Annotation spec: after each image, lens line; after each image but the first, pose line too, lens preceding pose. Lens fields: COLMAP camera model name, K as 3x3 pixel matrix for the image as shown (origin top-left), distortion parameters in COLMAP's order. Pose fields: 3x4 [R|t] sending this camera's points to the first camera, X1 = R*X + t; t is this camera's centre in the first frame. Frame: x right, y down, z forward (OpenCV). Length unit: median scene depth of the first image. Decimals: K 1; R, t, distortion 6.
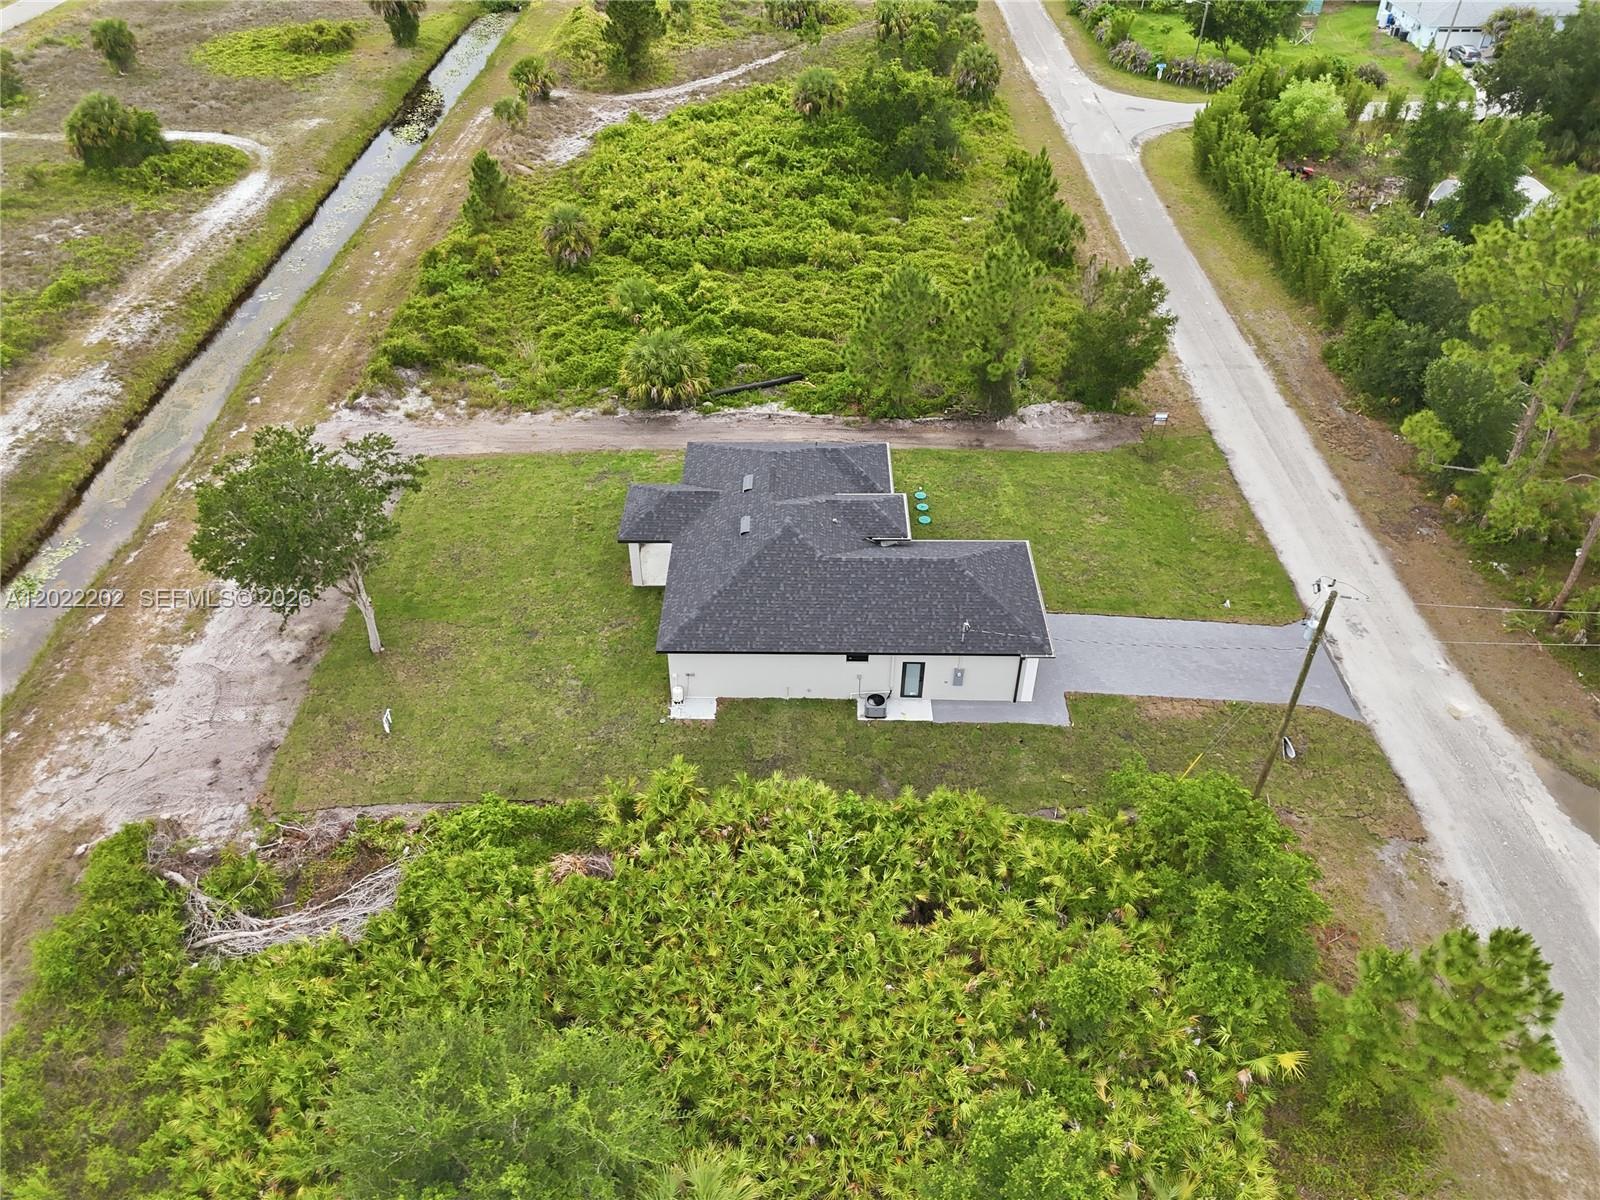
lens RADIAL K [[1179.7, 0, 800.0], [0, 1179.7, 600.0], [0, 0, 1]] dist [0.097161, -0.132059]
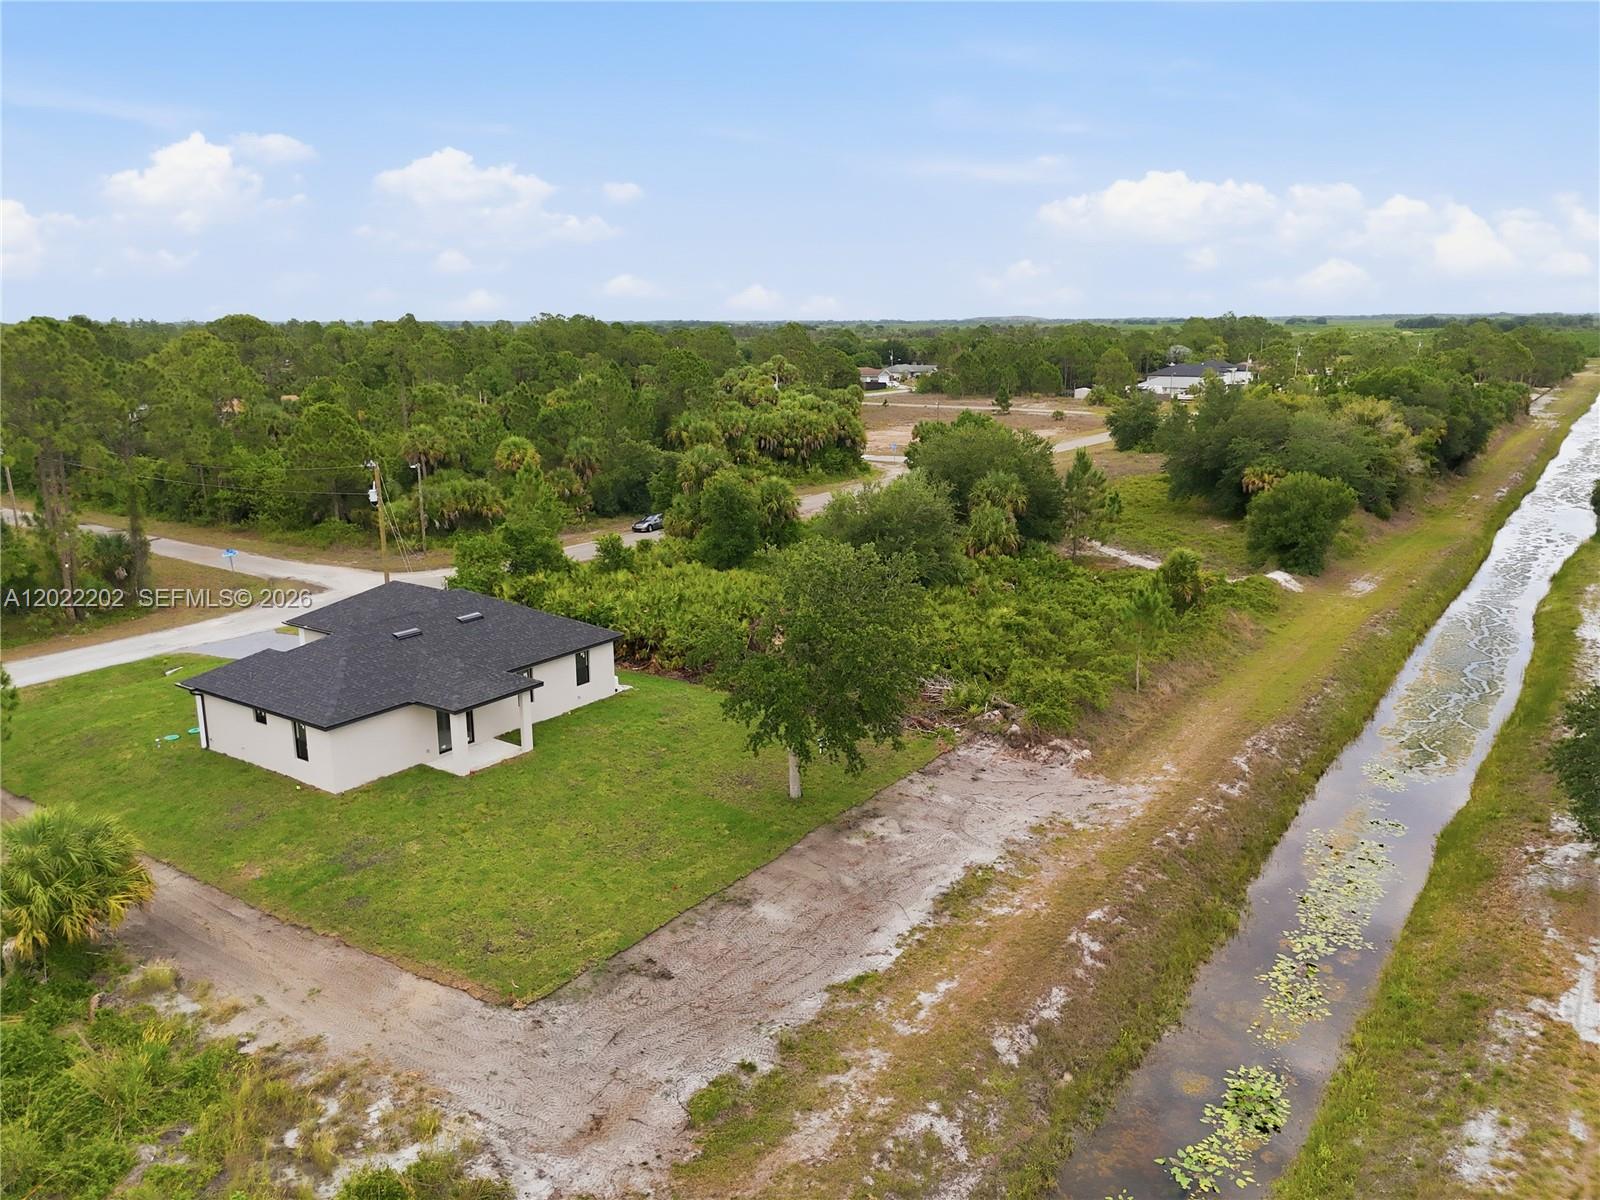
lens RADIAL K [[1179.7, 0, 800.0], [0, 1179.7, 600.0], [0, 0, 1]] dist [0.097161, -0.132059]
pose [[-0.822660, -0.131180, 0.553193, -0.827060], [0.356860, 0.638318, 0.682057, -0.656296], [-0.442585, 0.758513, -0.478305, 1.308075]]
